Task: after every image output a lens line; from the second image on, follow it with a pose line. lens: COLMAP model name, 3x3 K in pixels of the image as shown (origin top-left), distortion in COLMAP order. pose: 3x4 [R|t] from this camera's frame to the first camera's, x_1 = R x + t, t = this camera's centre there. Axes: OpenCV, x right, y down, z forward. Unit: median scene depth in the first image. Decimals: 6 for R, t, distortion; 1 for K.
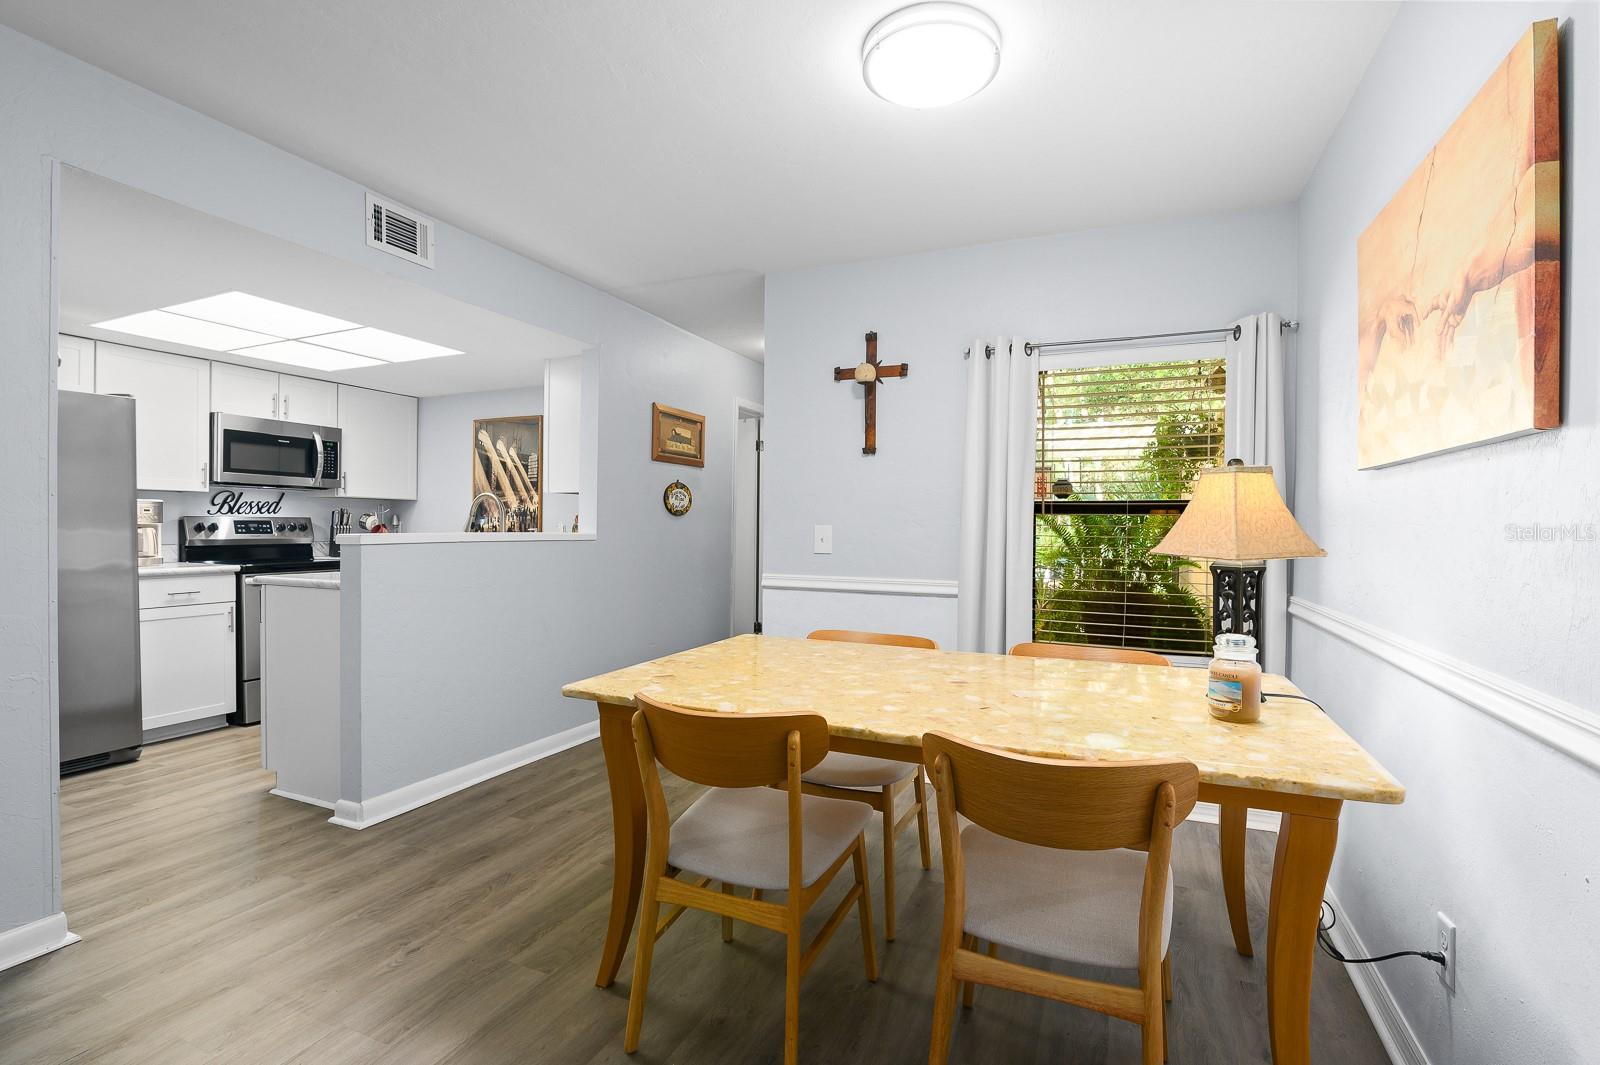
lens RADIAL K [[742.2, 0, 797.3], [0, 742.2, 560.0], [0, 0, 1]] dist [-0.023571, 0.006363]
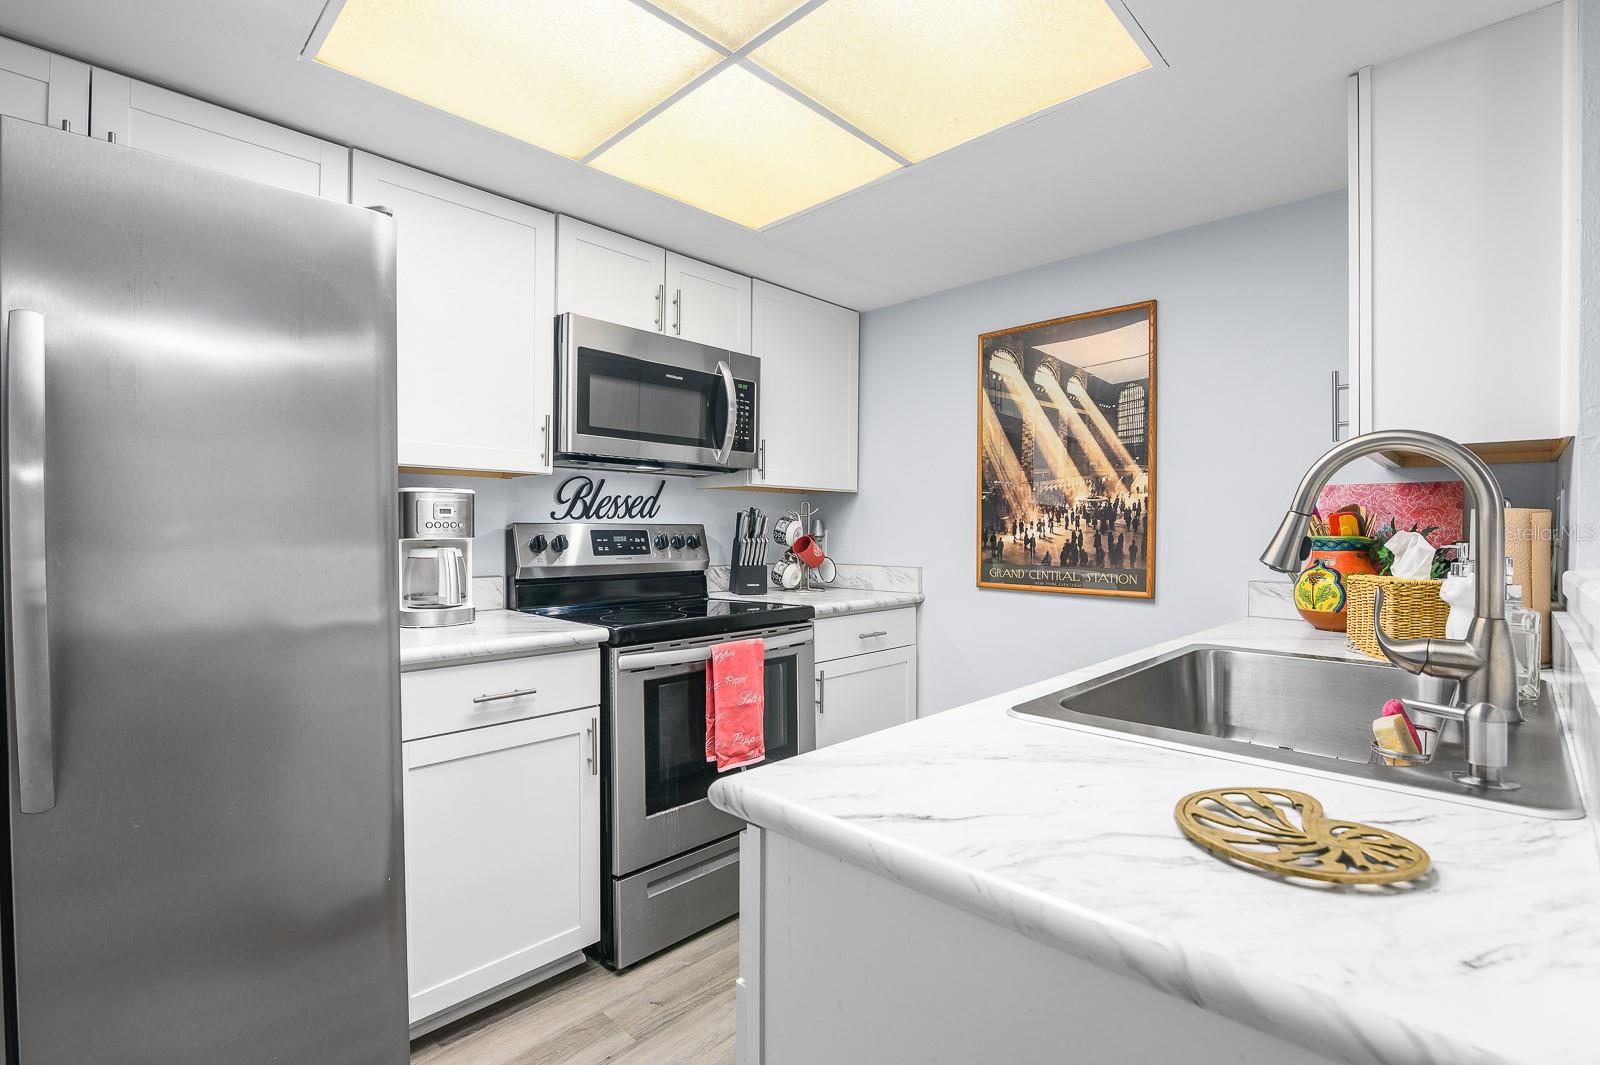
lens RADIAL K [[731.3, 0, 801.4], [0, 731.3, 581.7], [0, 0, 1]] dist [-0.015820, 0.000104]
pose [[0.938587, 0.019522, -0.344489, -0.423041], [-0.011645, 0.999622, 0.024919, -0.030341], [0.344846, -0.019378, 0.938459, 0.530134]]
